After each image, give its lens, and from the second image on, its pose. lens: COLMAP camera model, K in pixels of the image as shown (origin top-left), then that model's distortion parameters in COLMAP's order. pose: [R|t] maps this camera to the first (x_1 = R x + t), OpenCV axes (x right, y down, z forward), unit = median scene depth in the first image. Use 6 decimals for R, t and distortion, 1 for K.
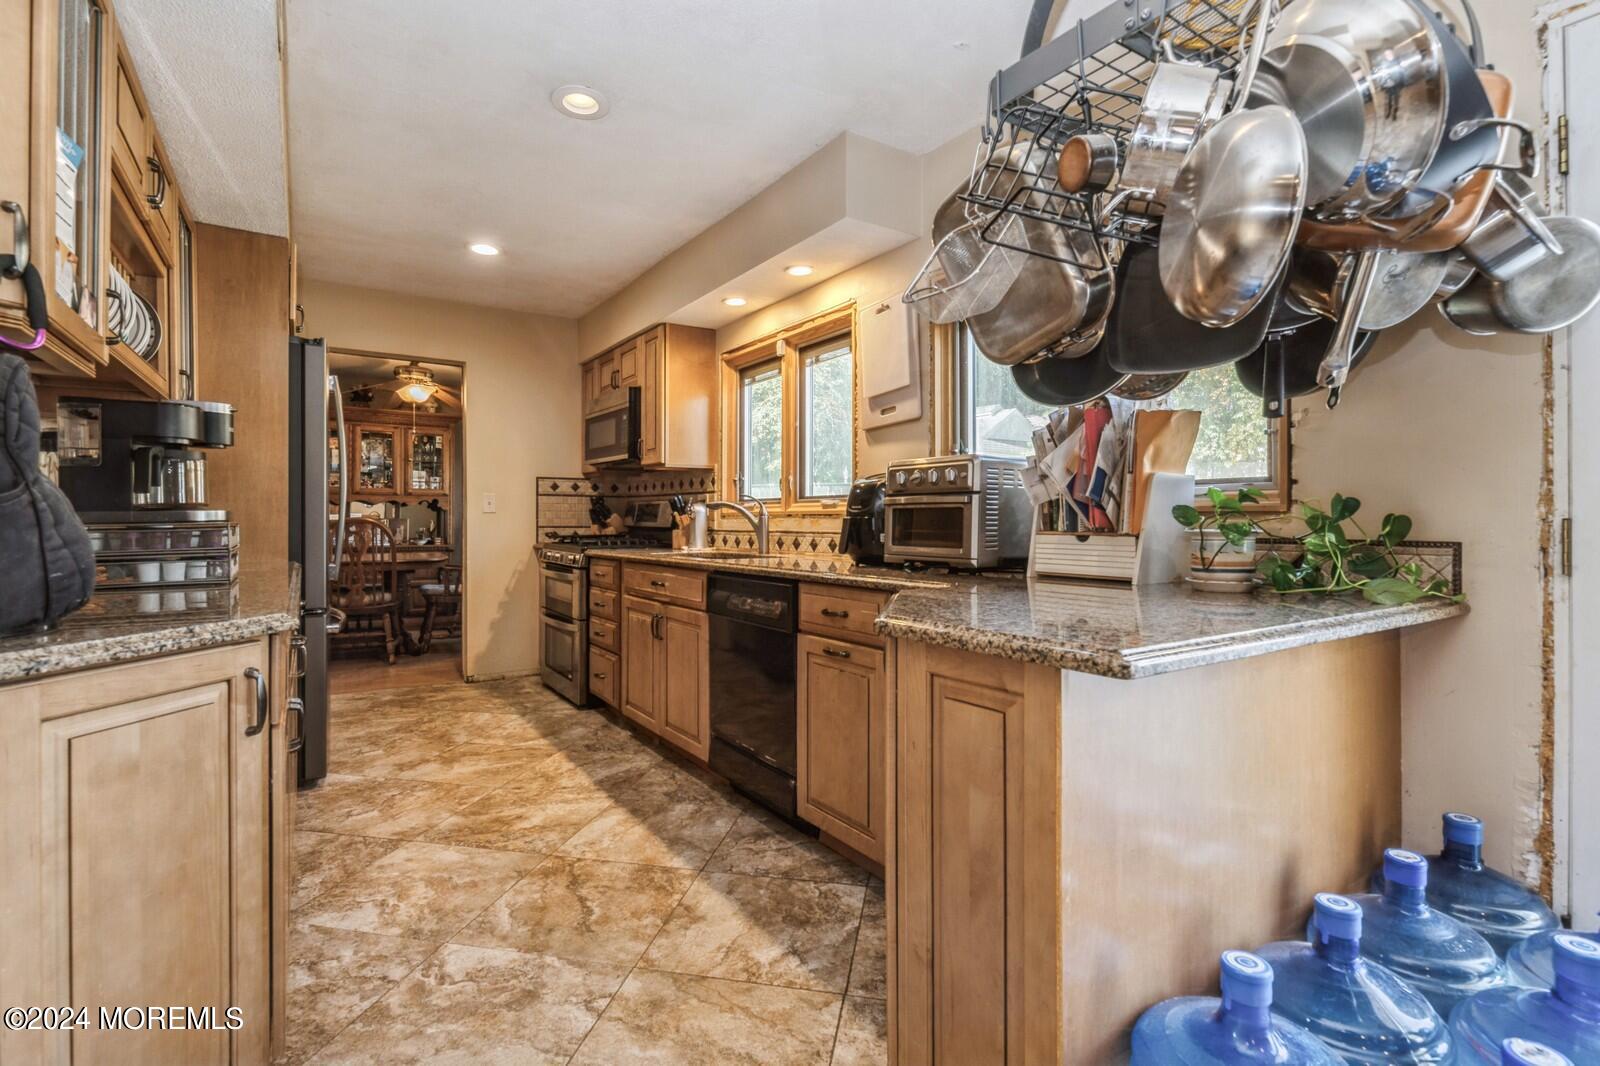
lens RADIAL K [[763.5, 0, 801.4], [0, 763.5, 530.4], [0, 0, 1]] dist [-0.005596, -0.000935]
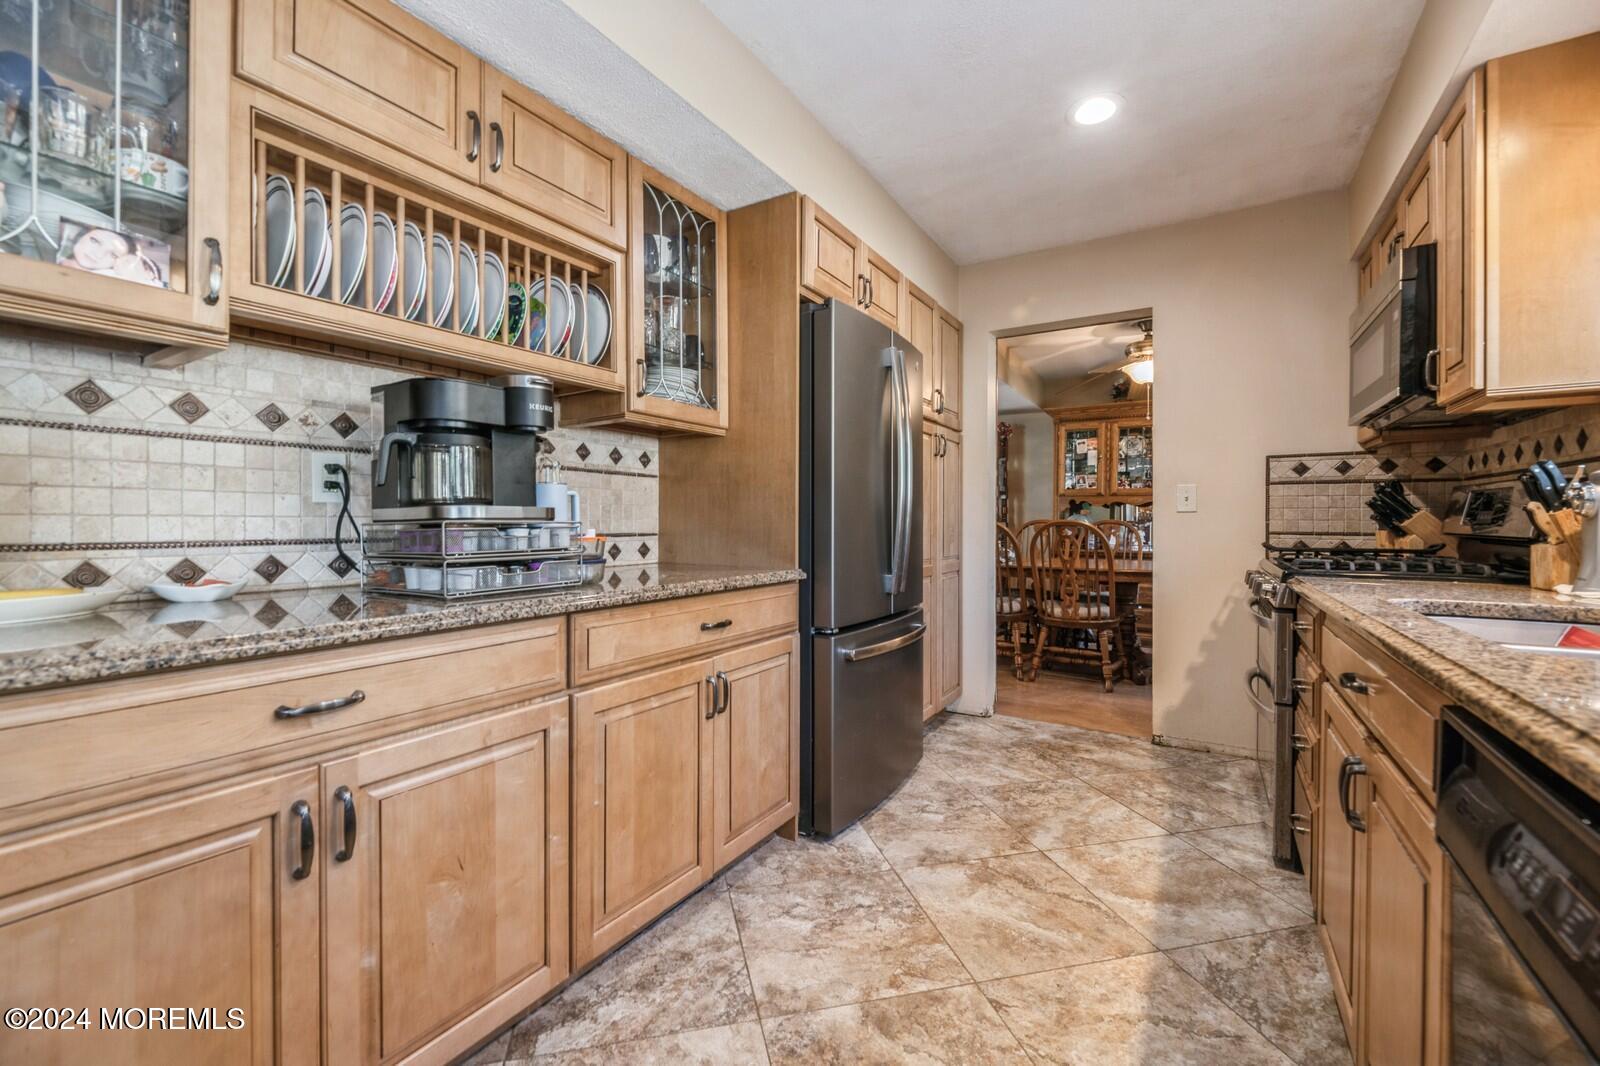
lens RADIAL K [[666.5, 0, 788.0], [0, 666.5, 523.4], [0, 0, 1]] dist [0.001407, -0.000060]
pose [[0.408293, 0.001552, -0.912850, 0.004456], [-0.015879, 0.999859, -0.005402, -0.003888], [0.912713, 0.016701, 0.408260, 0.481425]]
